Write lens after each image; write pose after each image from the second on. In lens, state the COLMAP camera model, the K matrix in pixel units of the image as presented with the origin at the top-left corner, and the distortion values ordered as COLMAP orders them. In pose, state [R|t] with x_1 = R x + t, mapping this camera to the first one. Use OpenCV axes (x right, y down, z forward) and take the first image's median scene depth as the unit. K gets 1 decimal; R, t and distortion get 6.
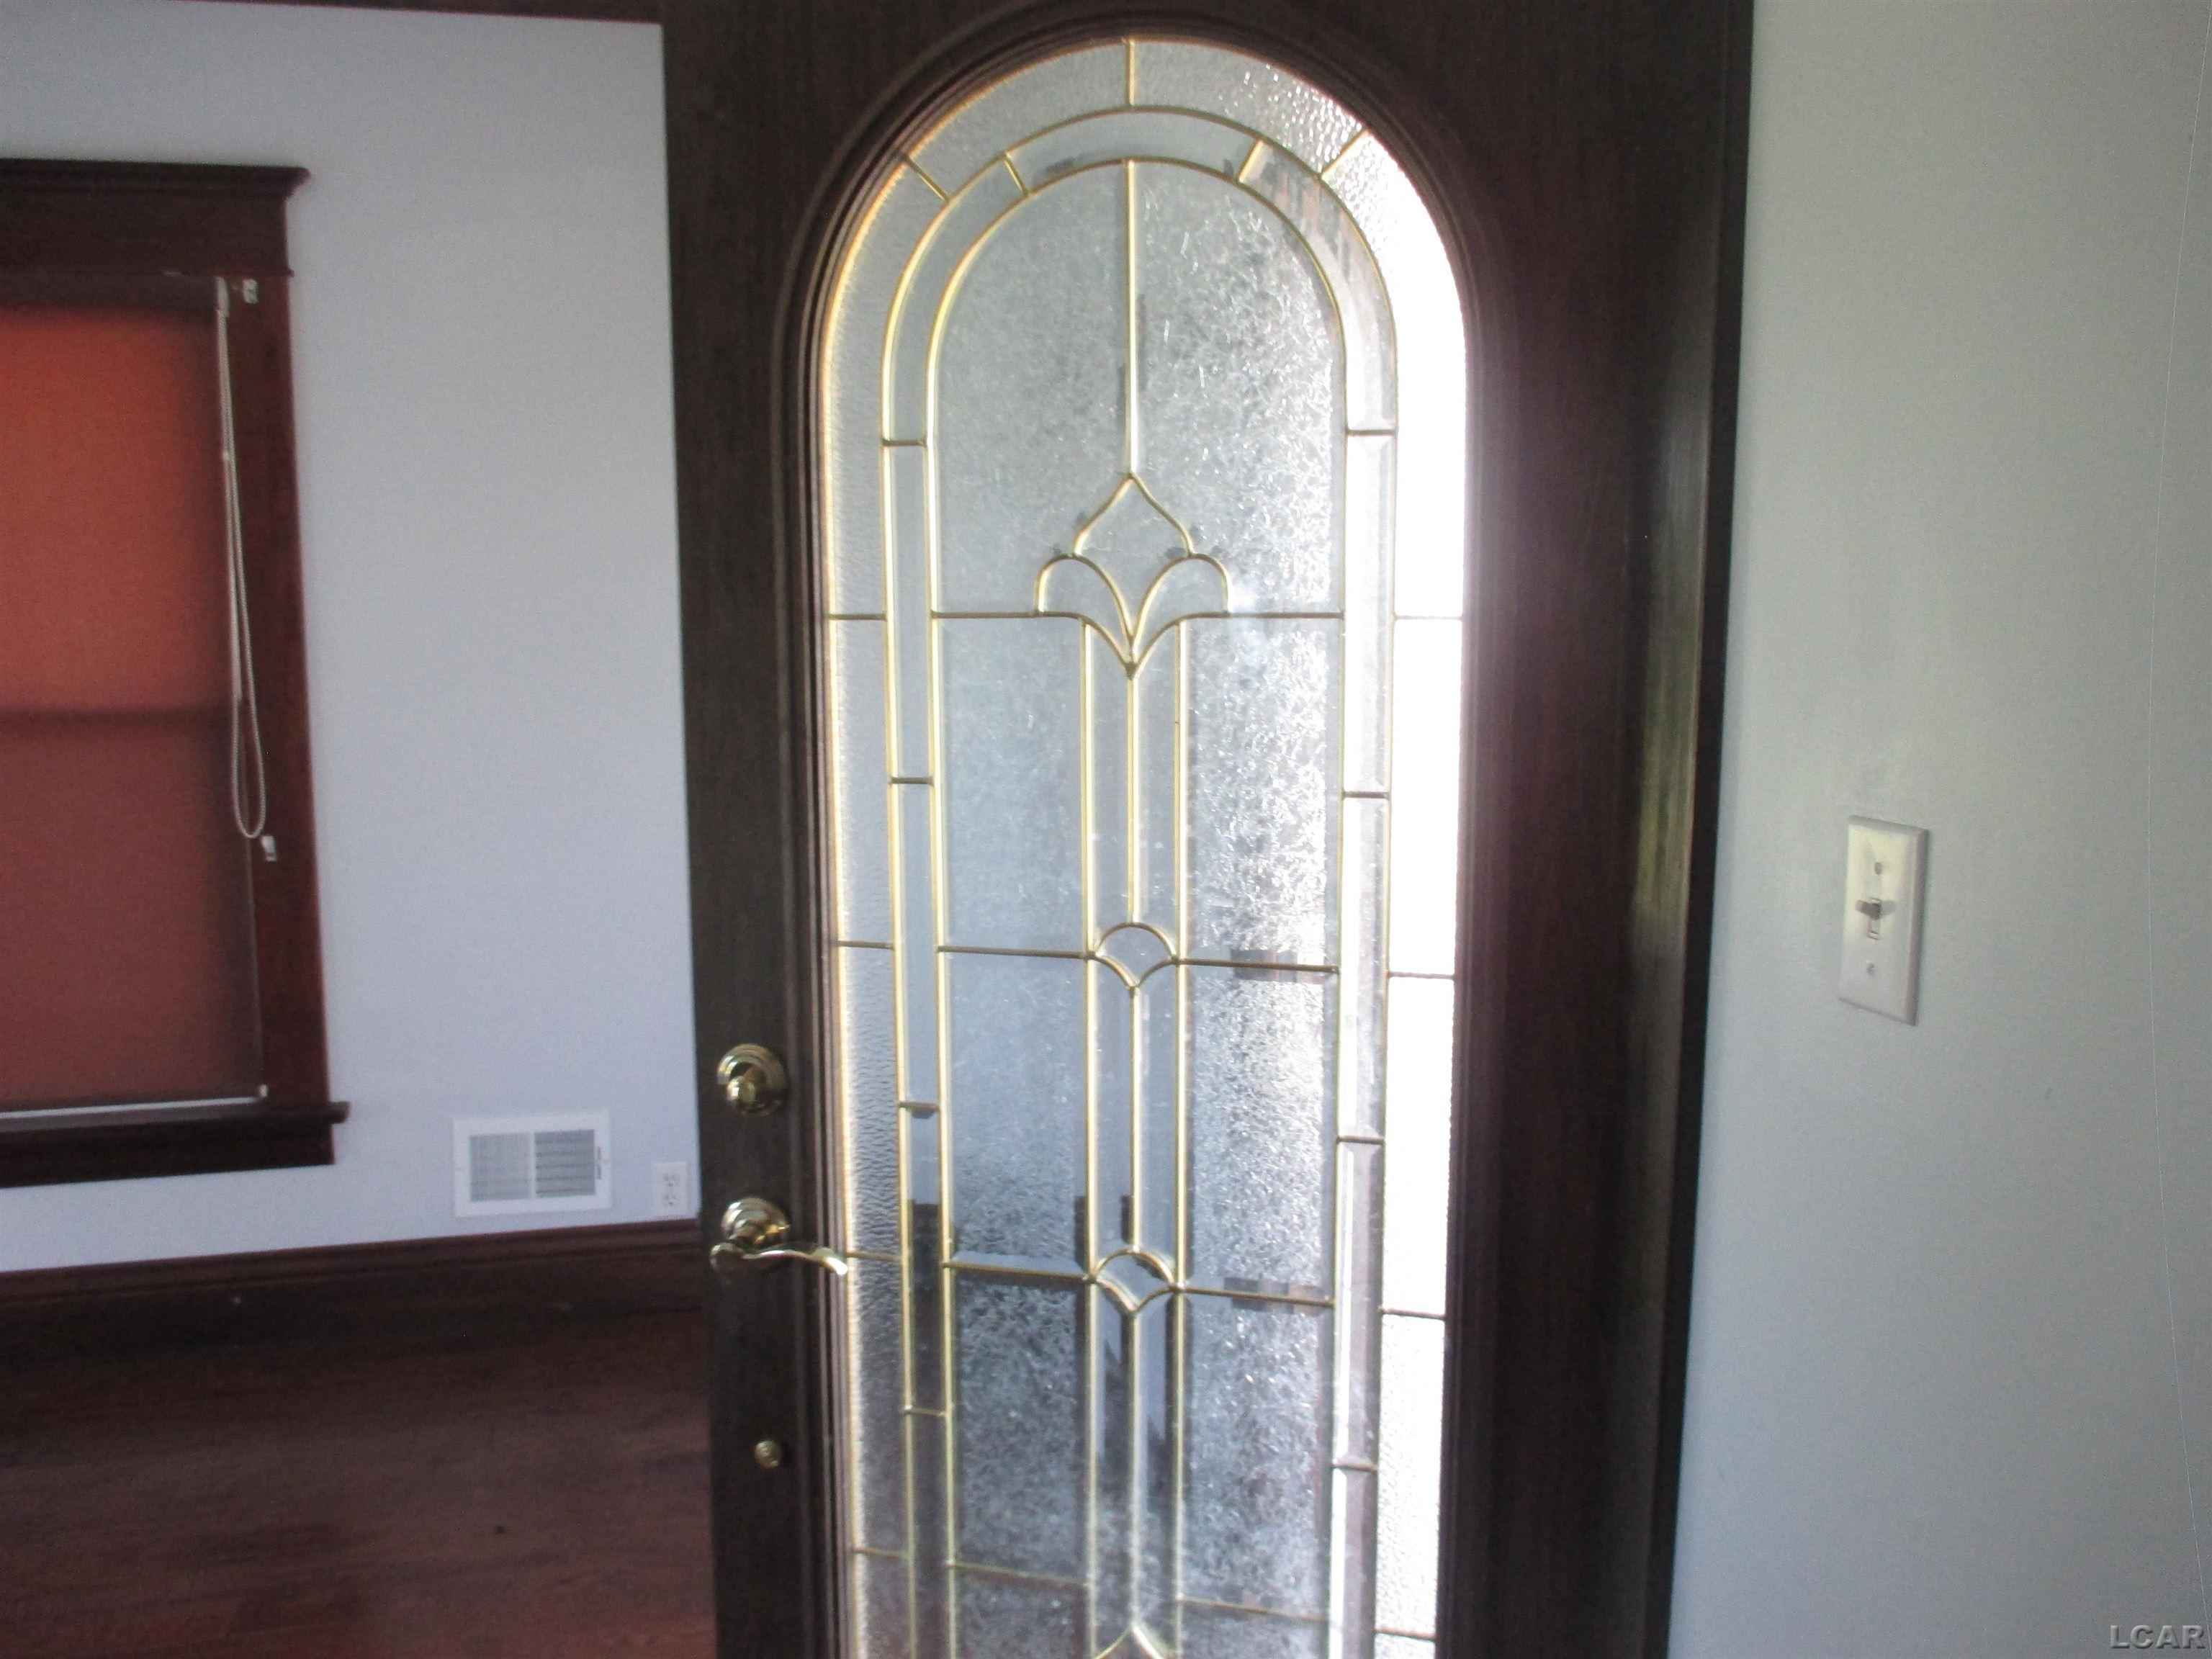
lens RADIAL K [[1853.2, 0, 1116.2], [0, 1853.2, 909.8], [0, 0, 1]] dist [0.110016, -0.000209]
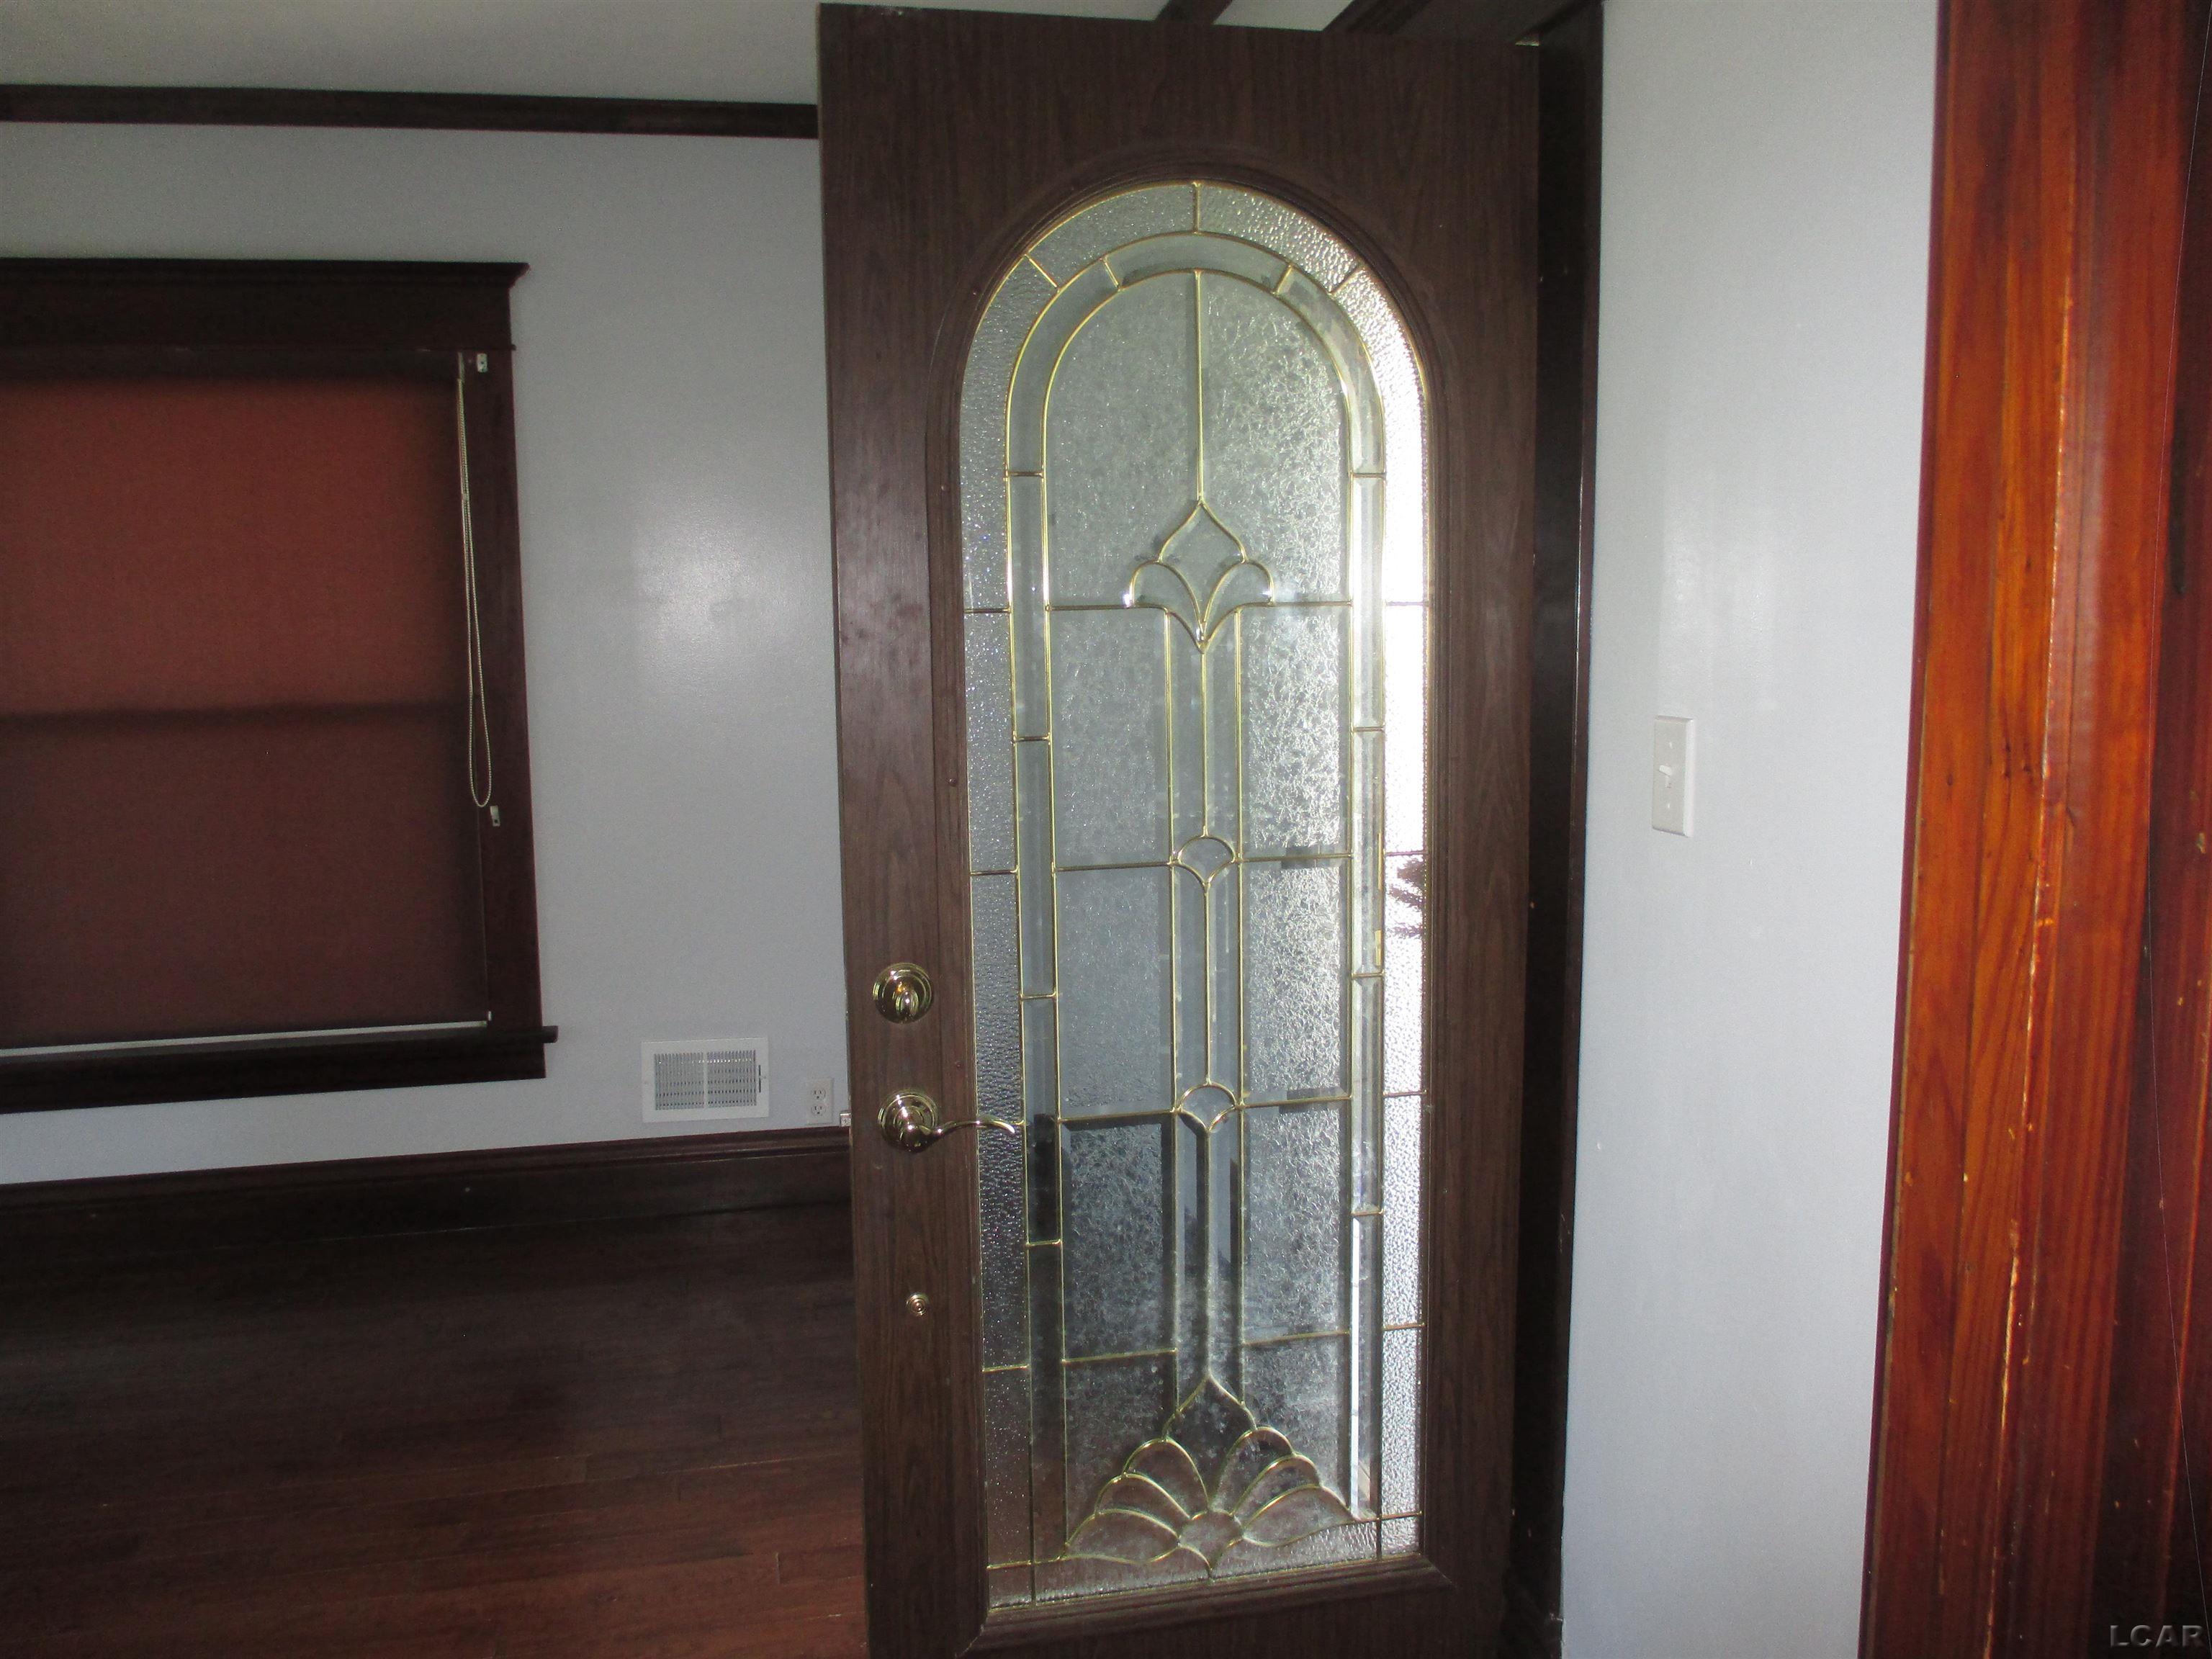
lens RADIAL K [[1818.2, 0, 1106.0], [0, 1818.2, 829.5], [0, 0, 1]] dist [0.033500, -0.001010]
pose [[0.998601, -0.009929, -0.051928, 0.007446], [0.007916, 0.999215, -0.038827, 0.057010], [0.052272, 0.038362, 0.997896, -0.330493]]
